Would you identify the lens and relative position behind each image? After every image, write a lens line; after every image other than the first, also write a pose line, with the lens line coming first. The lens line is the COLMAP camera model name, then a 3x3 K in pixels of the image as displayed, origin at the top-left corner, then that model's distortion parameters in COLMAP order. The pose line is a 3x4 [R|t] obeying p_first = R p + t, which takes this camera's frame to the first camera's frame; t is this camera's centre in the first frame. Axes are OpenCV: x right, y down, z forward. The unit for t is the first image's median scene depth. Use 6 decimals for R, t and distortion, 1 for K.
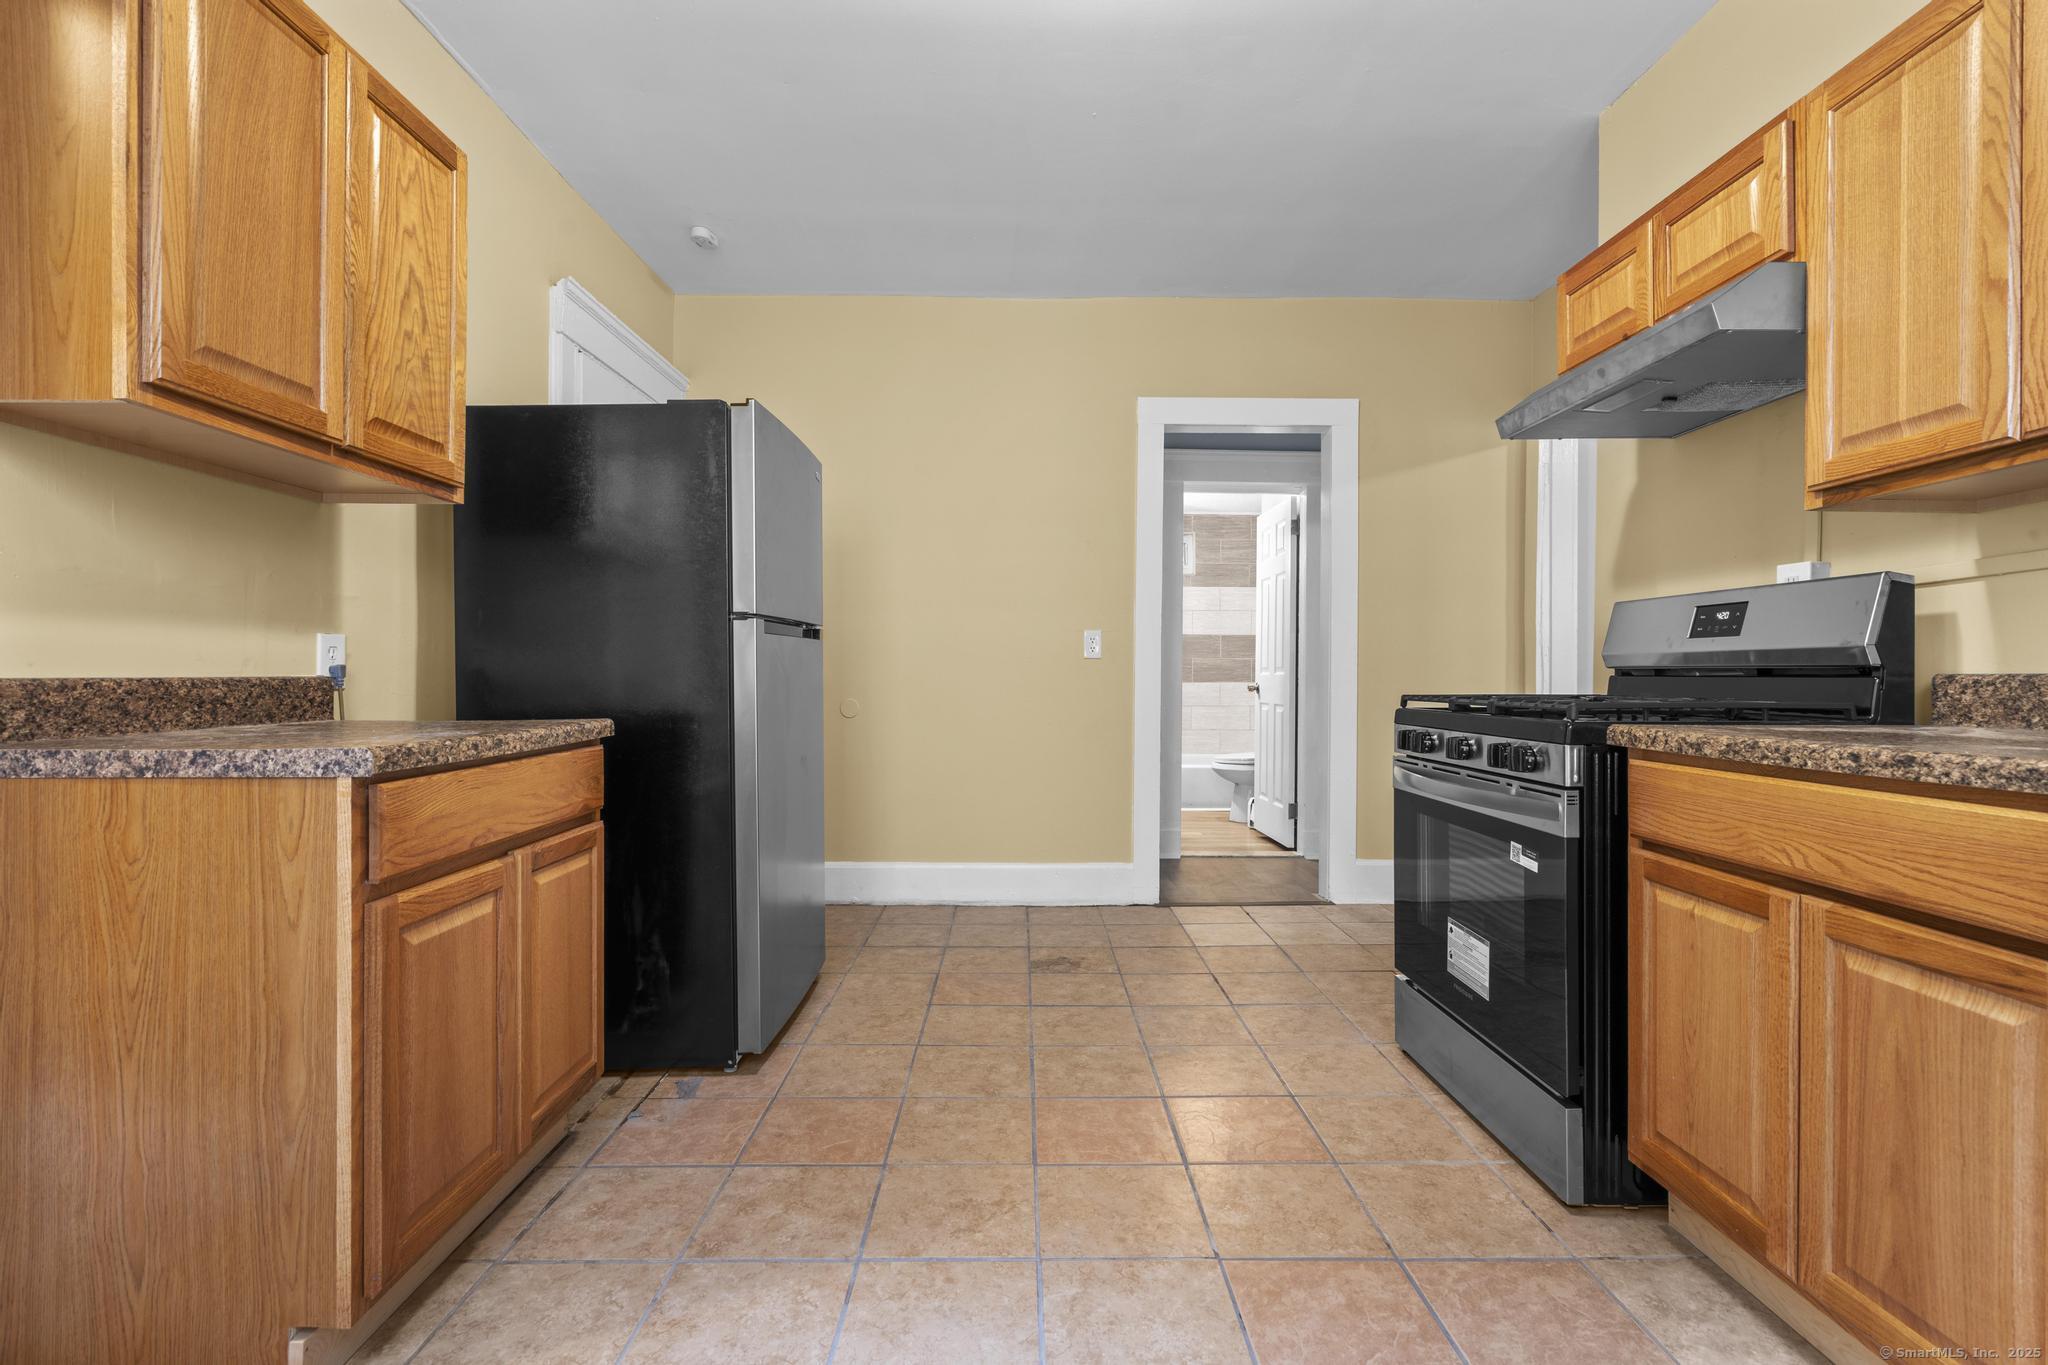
lens RADIAL K [[924.0, 0, 1022.9], [0, 924.0, 671.6], [0, 0, 1]] dist [-0.008096, 0.003480]
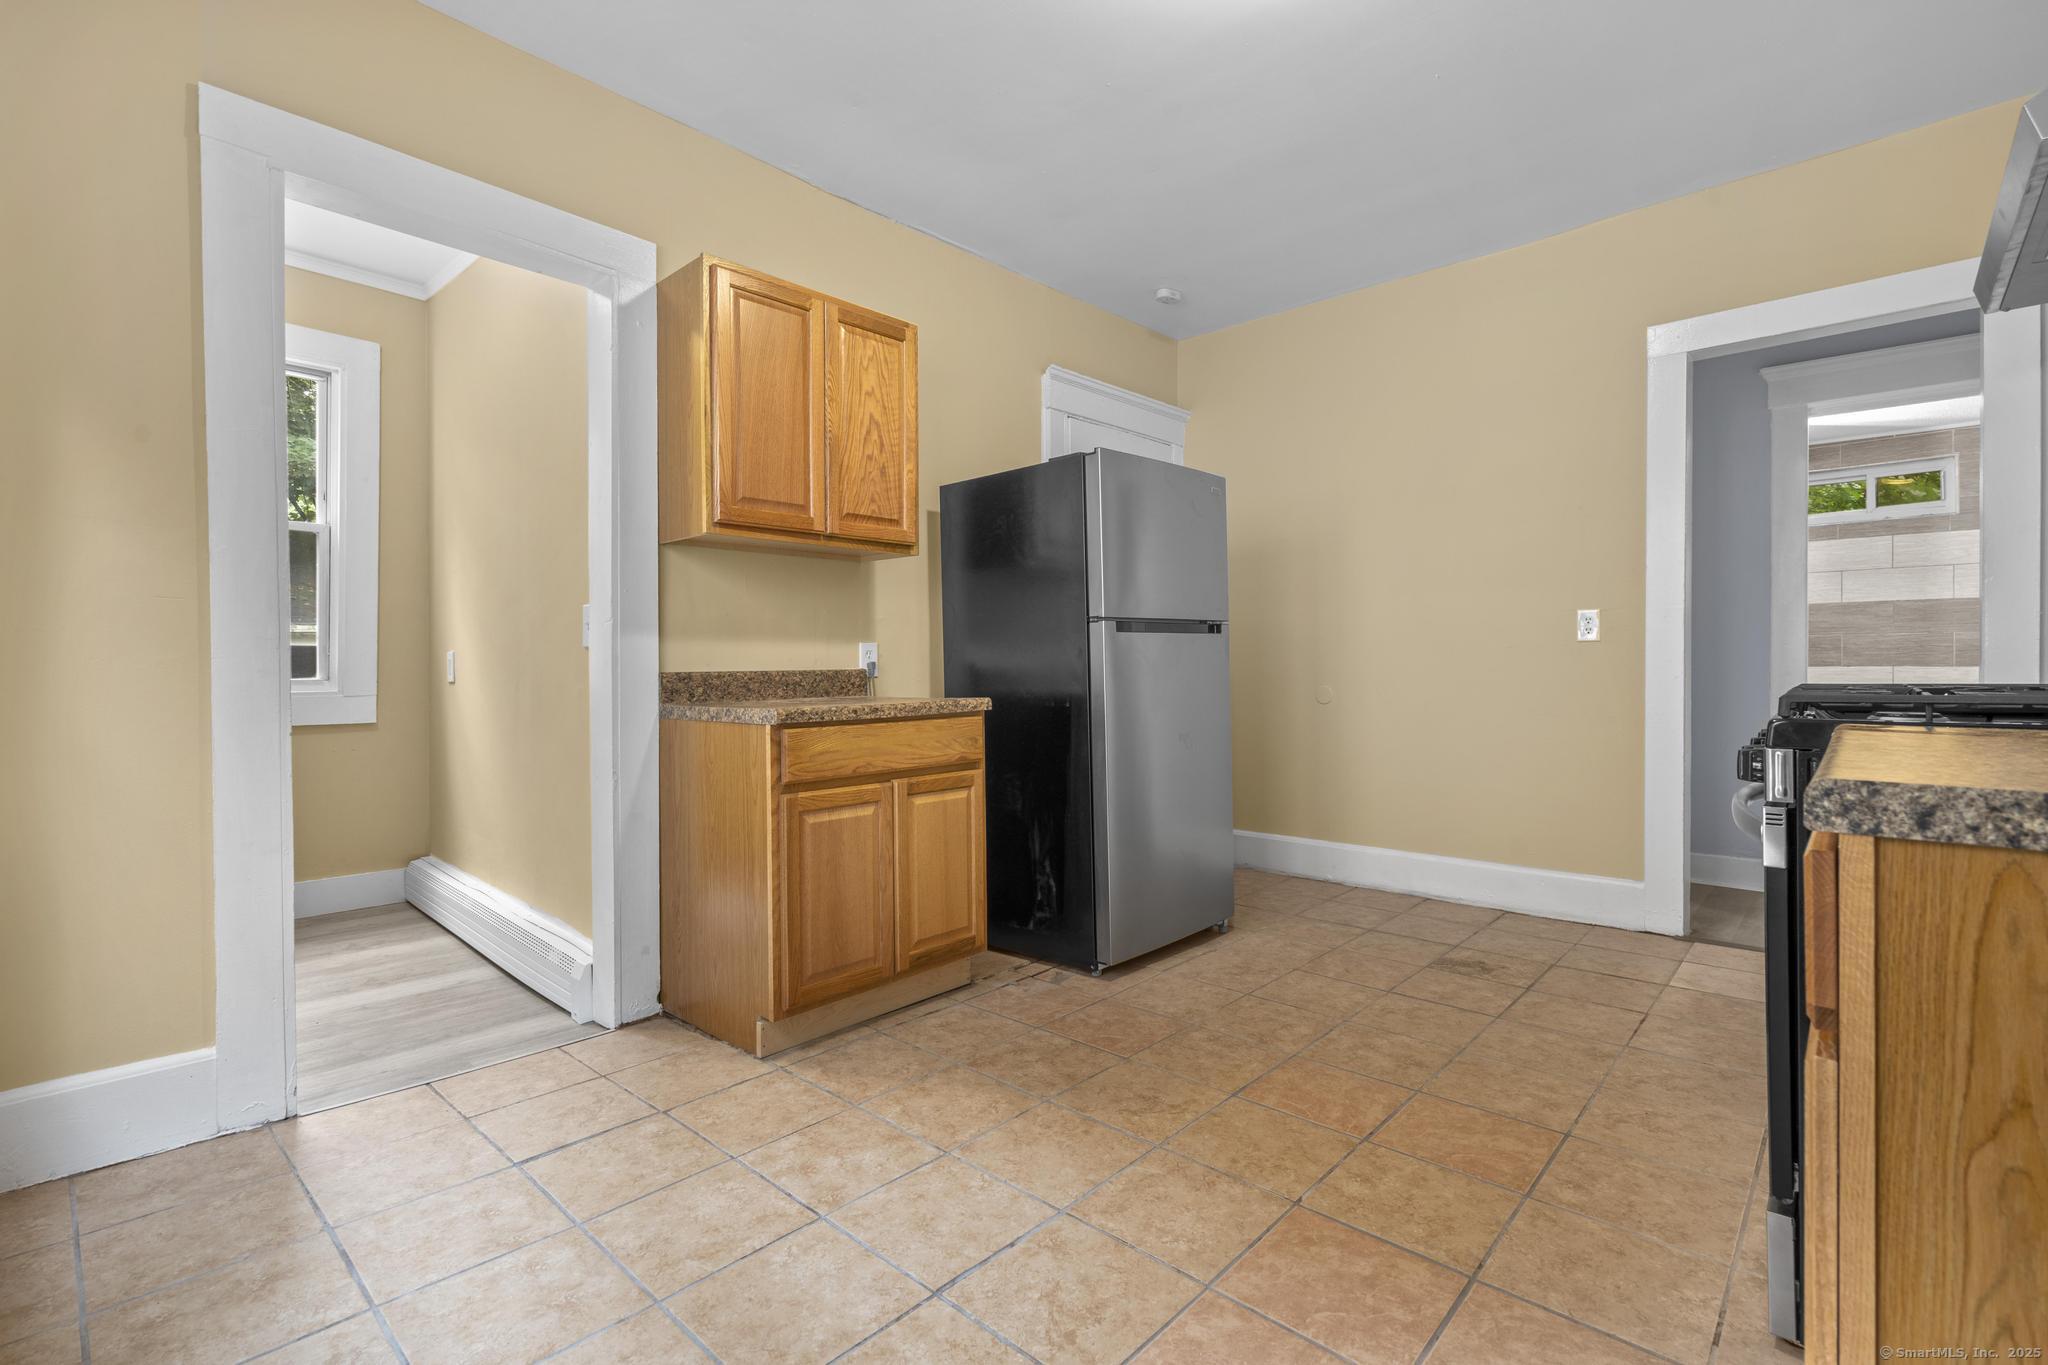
lens RADIAL K [[924.0, 0, 1022.9], [0, 924.0, 671.3], [0, 0, 1]] dist [-0.008096, 0.003480]
pose [[0.728539, -0.004810, -0.684988, 0.630845], [0.013691, 0.999878, 0.007540, 0.000279], [0.684868, -0.014871, 0.728515, 0.001645]]
